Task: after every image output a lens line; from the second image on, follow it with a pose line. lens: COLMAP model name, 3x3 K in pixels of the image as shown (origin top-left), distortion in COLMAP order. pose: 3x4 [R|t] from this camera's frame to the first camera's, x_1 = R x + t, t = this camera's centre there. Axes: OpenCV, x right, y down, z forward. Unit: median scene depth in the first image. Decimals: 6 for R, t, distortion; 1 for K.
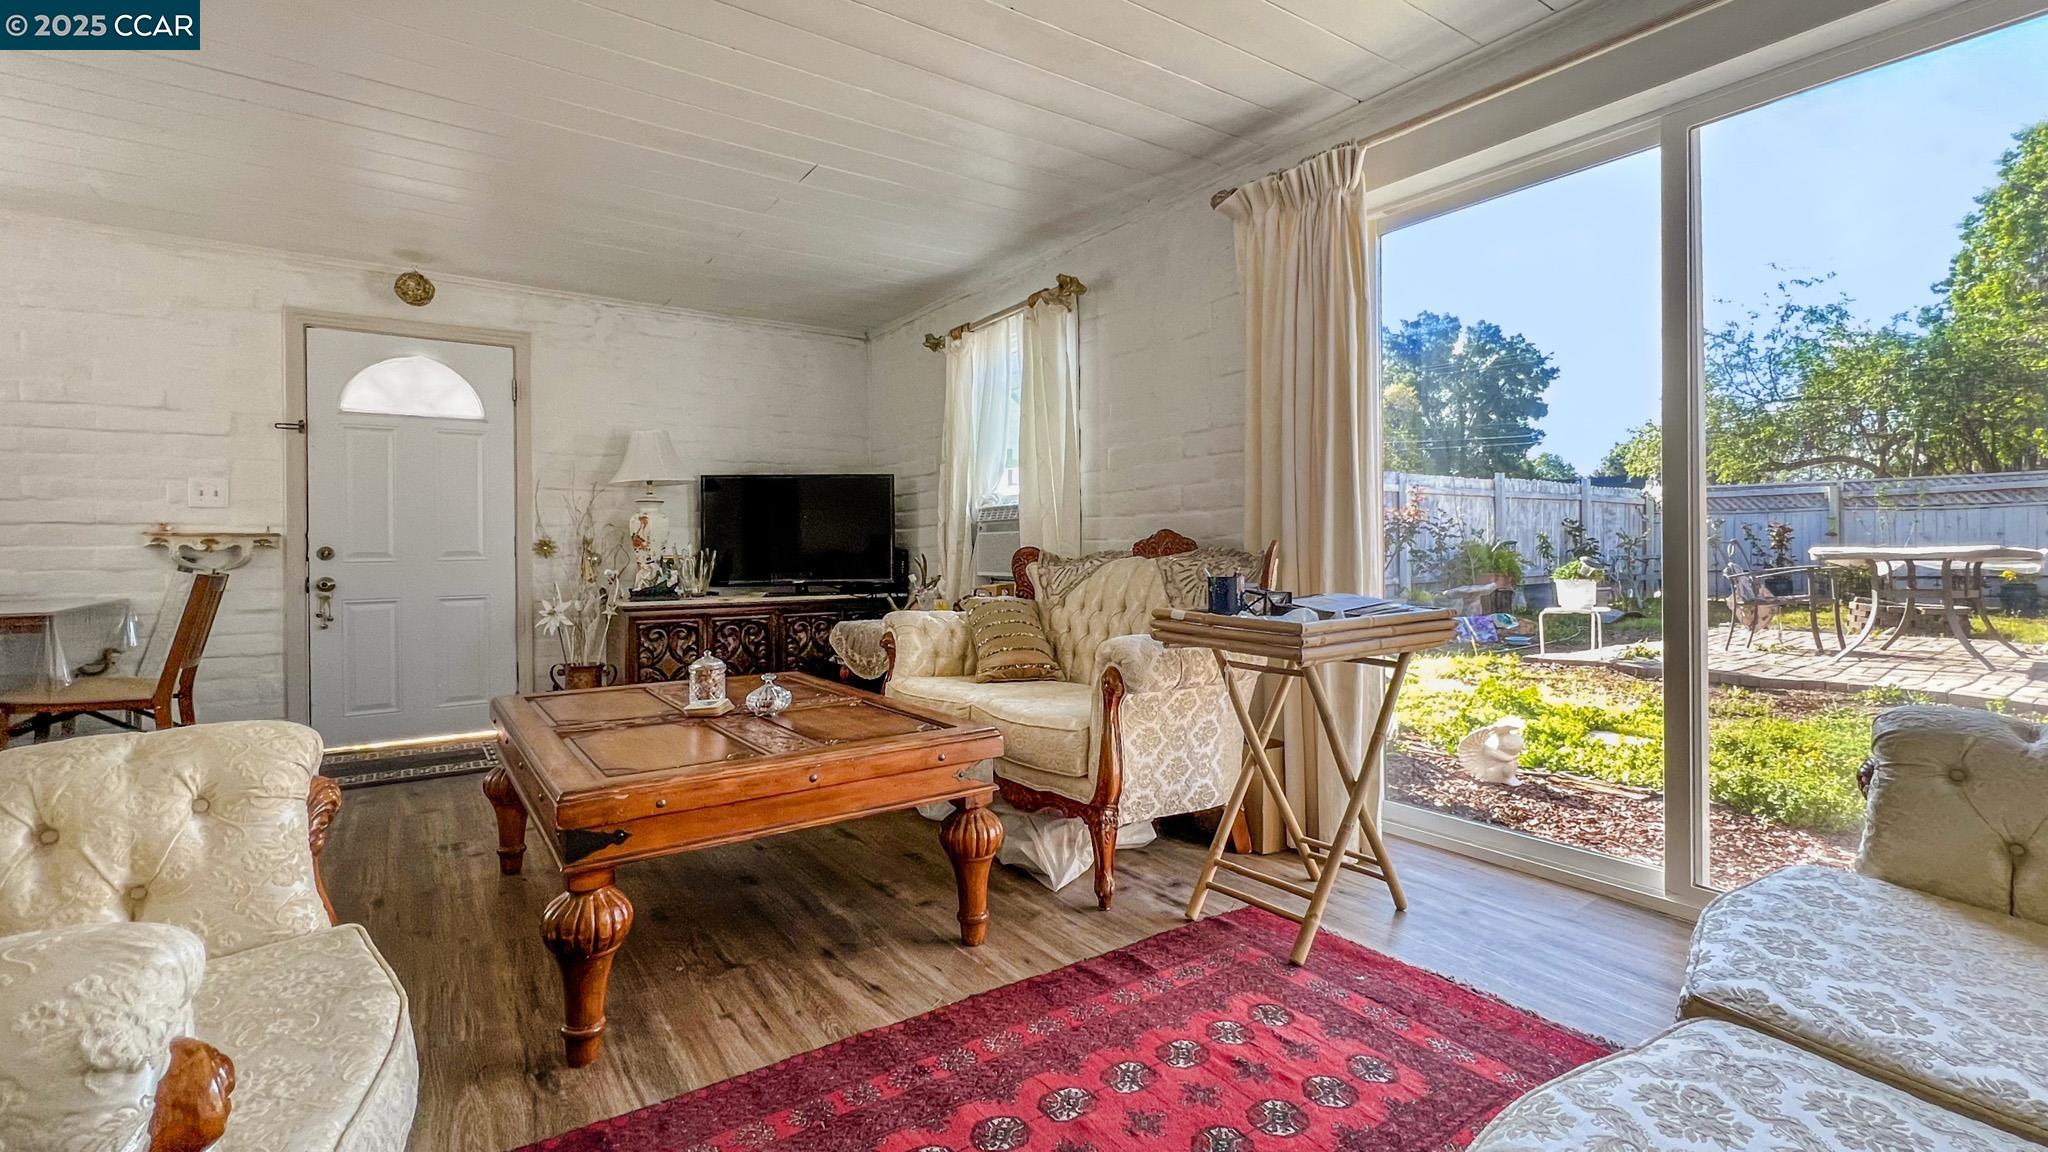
lens RADIAL K [[886.6, 0, 1039.8], [0, 886.6, 567.6], [0, 0, 1]] dist [0.000970, -0.000039]
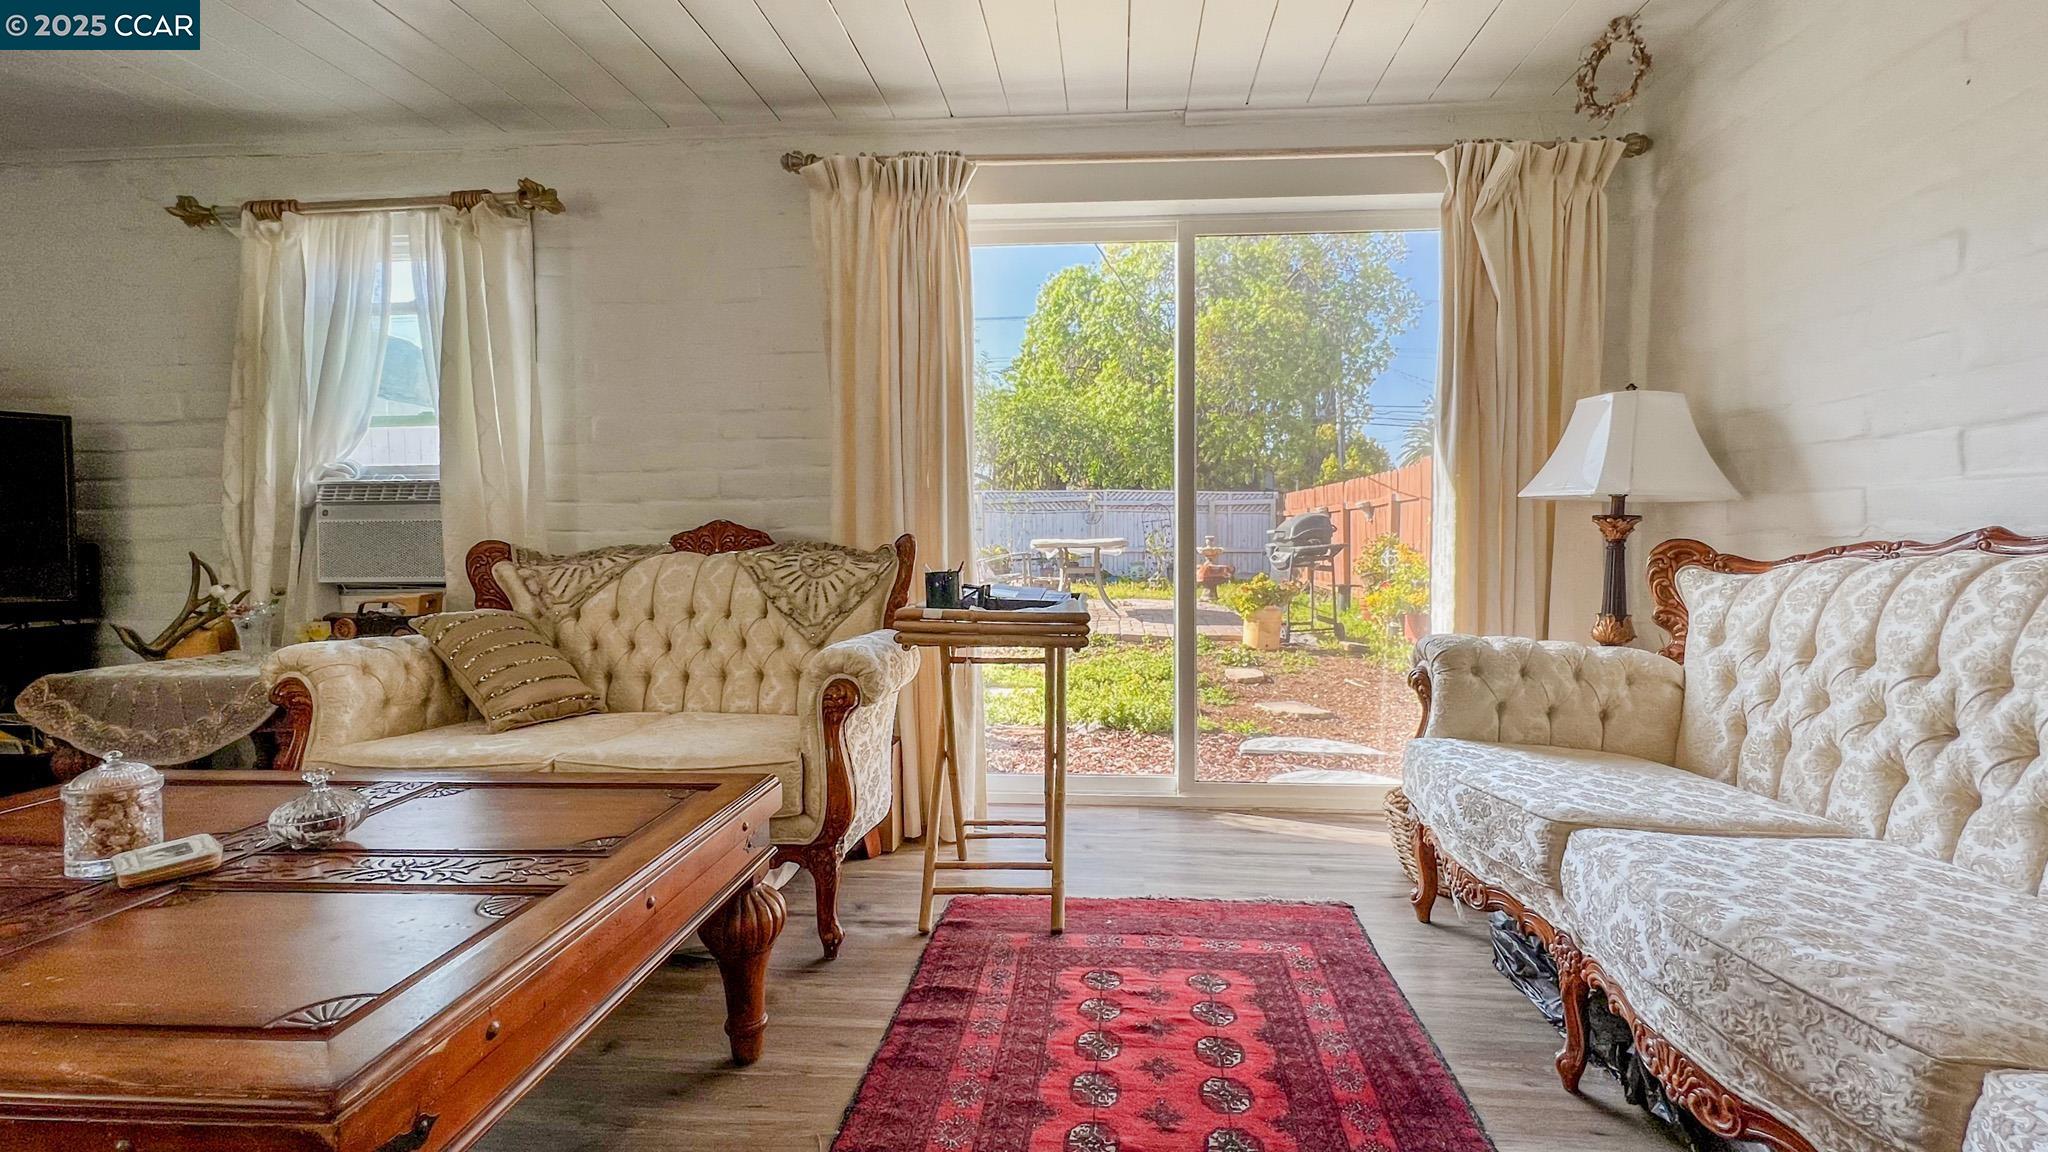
lens RADIAL K [[870.9, 0, 1030.0], [0, 870.9, 576.7], [0, 0, 1]] dist [0.000062, 0.000025]
pose [[0.635538, -0.034018, 0.771319, -0.321995], [0.018165, 0.999411, 0.029110, -0.007042], [-0.771855, -0.004490, 0.635782, 0.220746]]
